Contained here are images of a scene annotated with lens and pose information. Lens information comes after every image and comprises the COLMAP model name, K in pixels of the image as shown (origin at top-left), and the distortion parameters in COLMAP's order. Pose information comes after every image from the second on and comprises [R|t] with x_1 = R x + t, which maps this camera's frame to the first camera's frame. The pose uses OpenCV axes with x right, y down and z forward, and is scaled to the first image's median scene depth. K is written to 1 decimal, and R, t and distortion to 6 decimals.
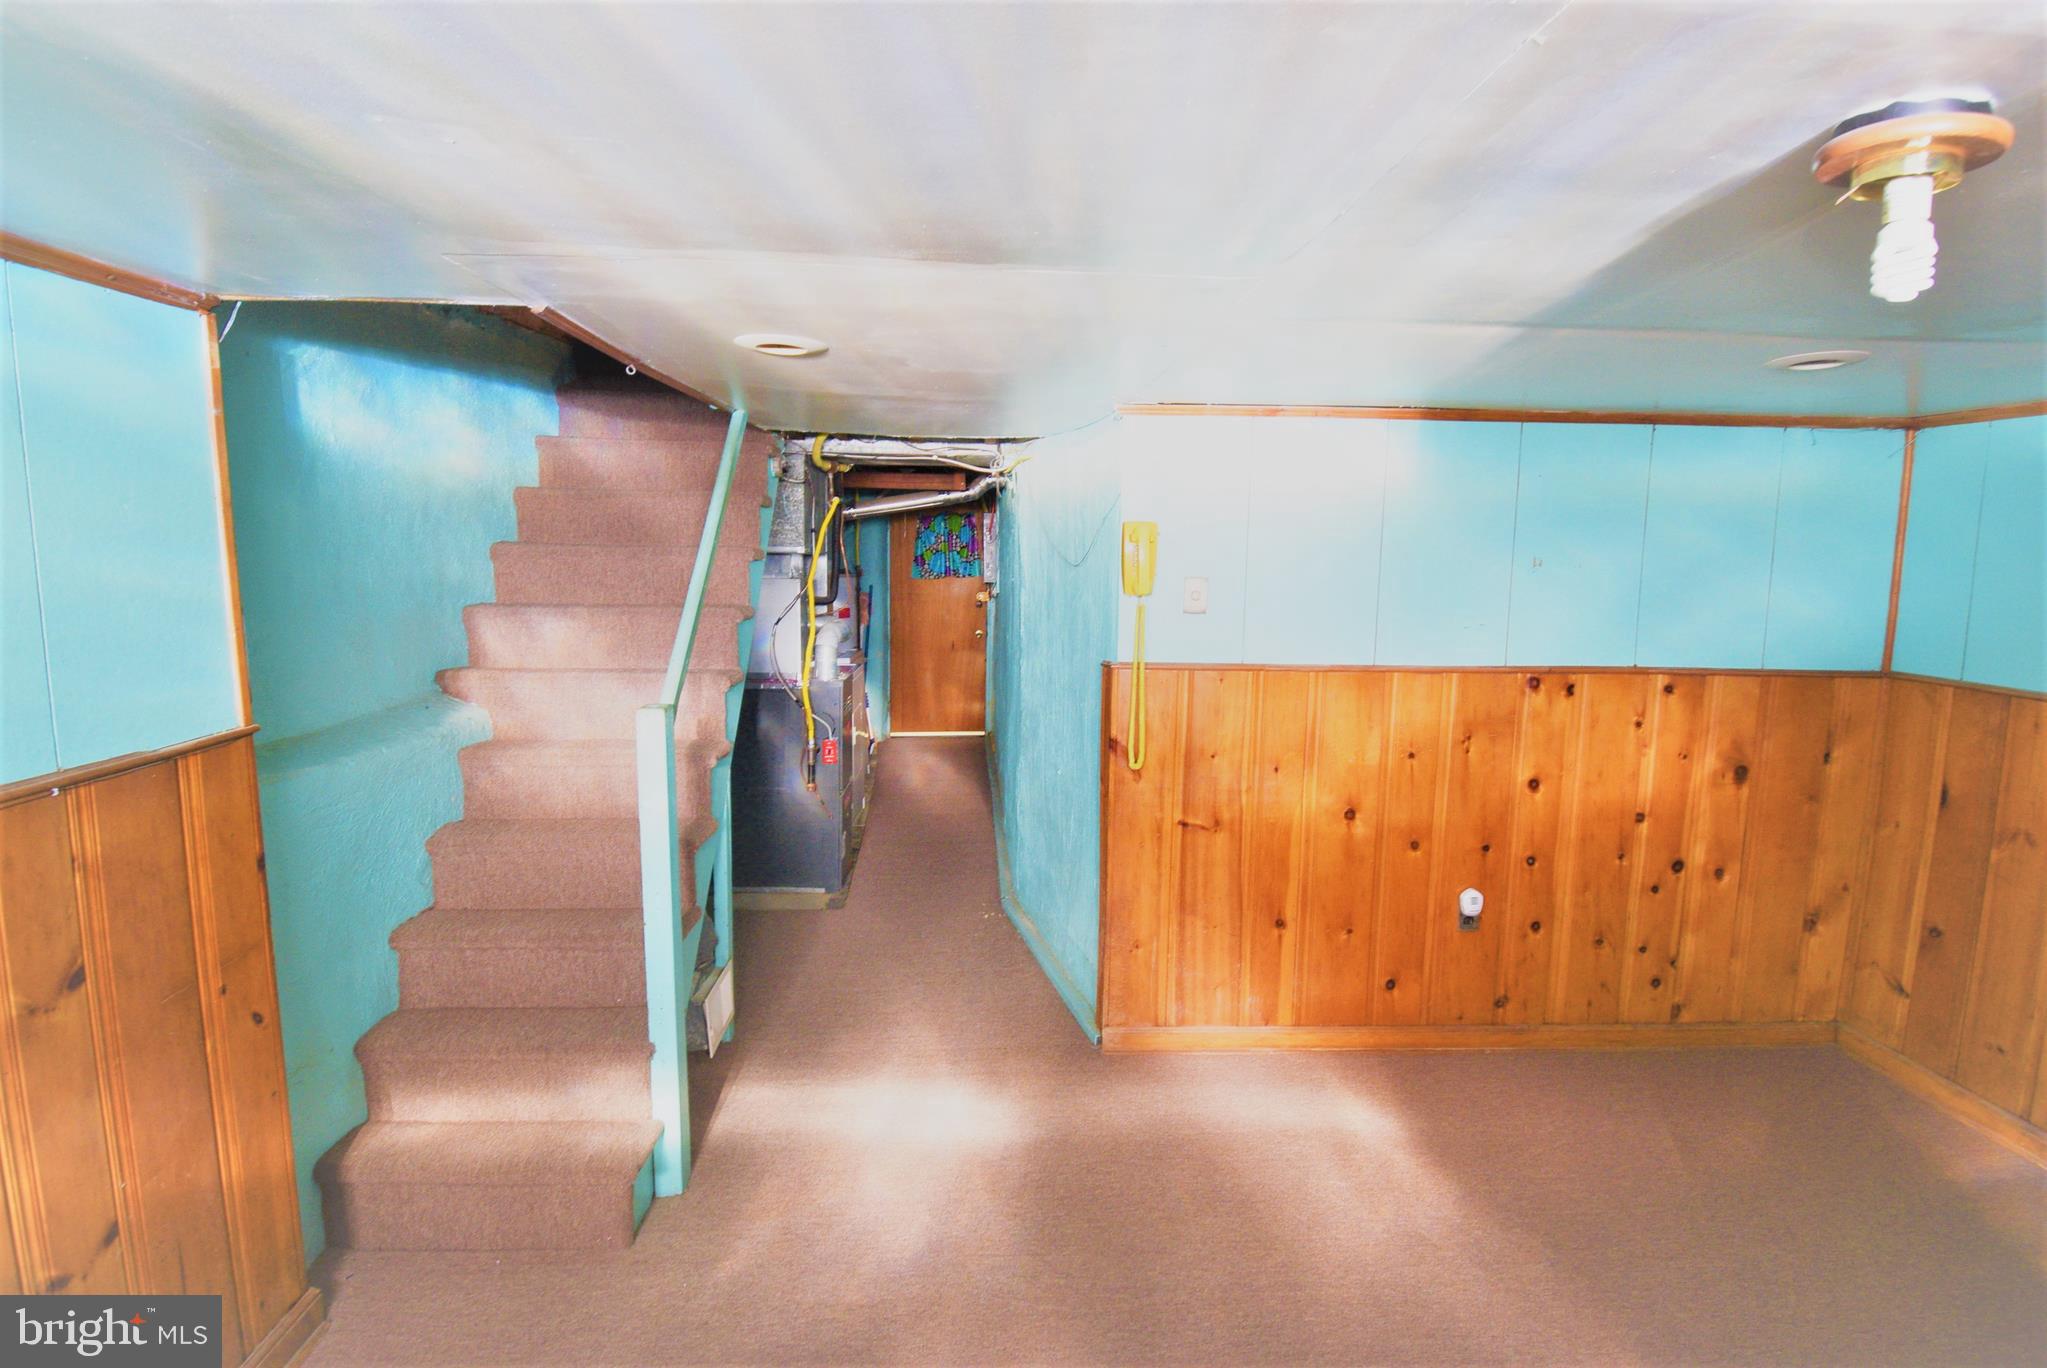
lens RADIAL K [[1069.3, 0, 1023.5], [0, 1069.3, 684.0], [0, 0, 1]] dist [0.020783, -0.031216]
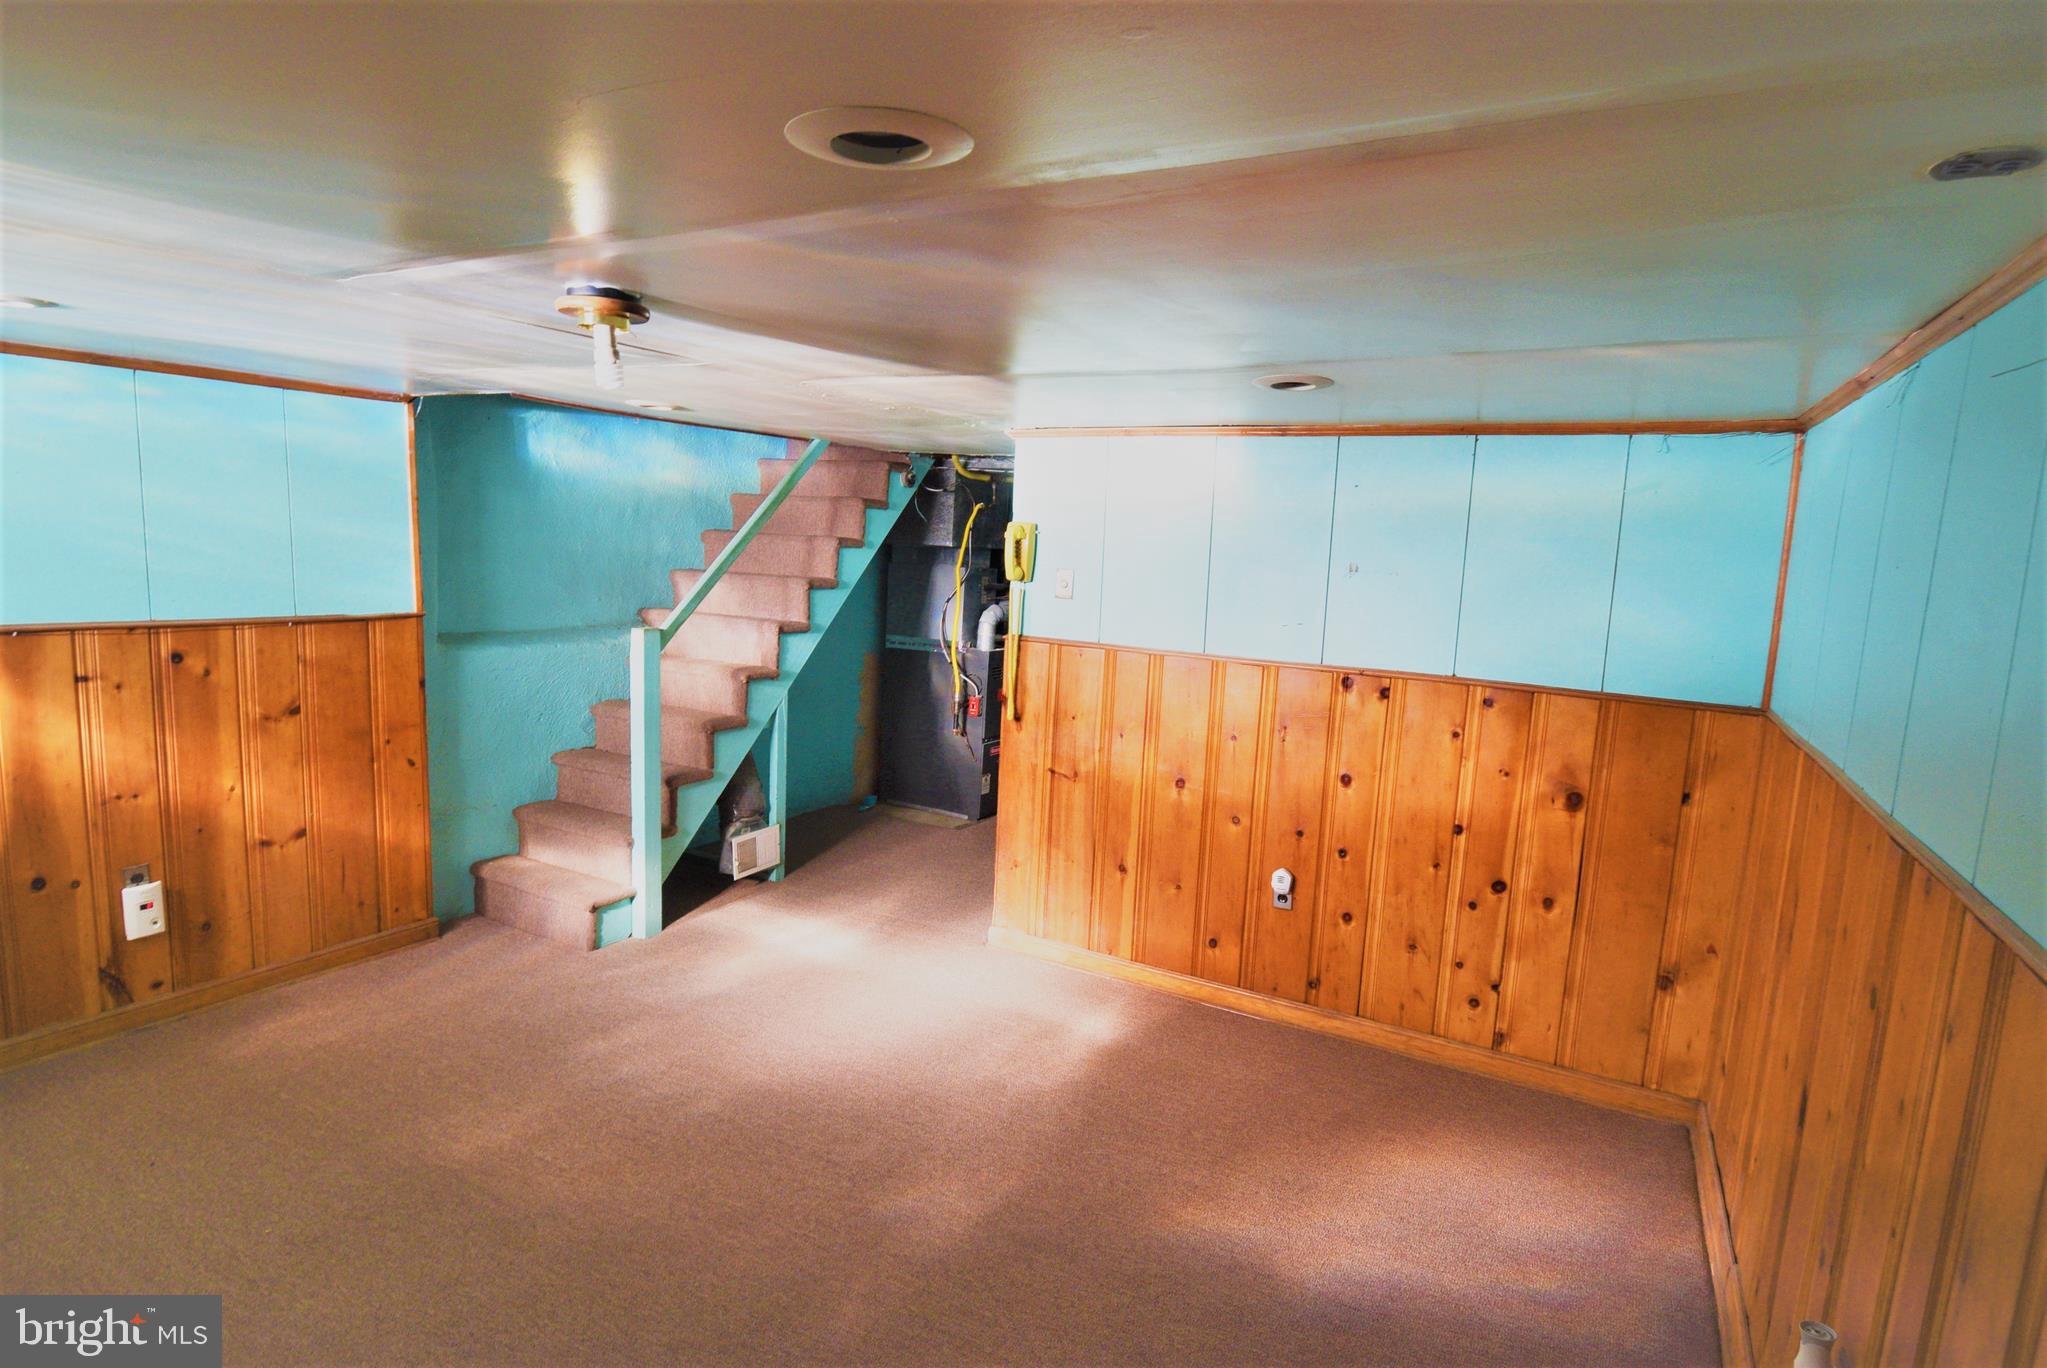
lens RADIAL K [[1069.3, 0, 1023.5], [0, 1069.3, 684.0], [0, 0, 1]] dist [0.020783, -0.031216]
pose [[0.852318, 0.096180, -0.514105, 0.733853], [-0.101744, 0.994658, 0.017405, 0.014020], [0.513033, 0.037472, 0.857551, -0.064042]]
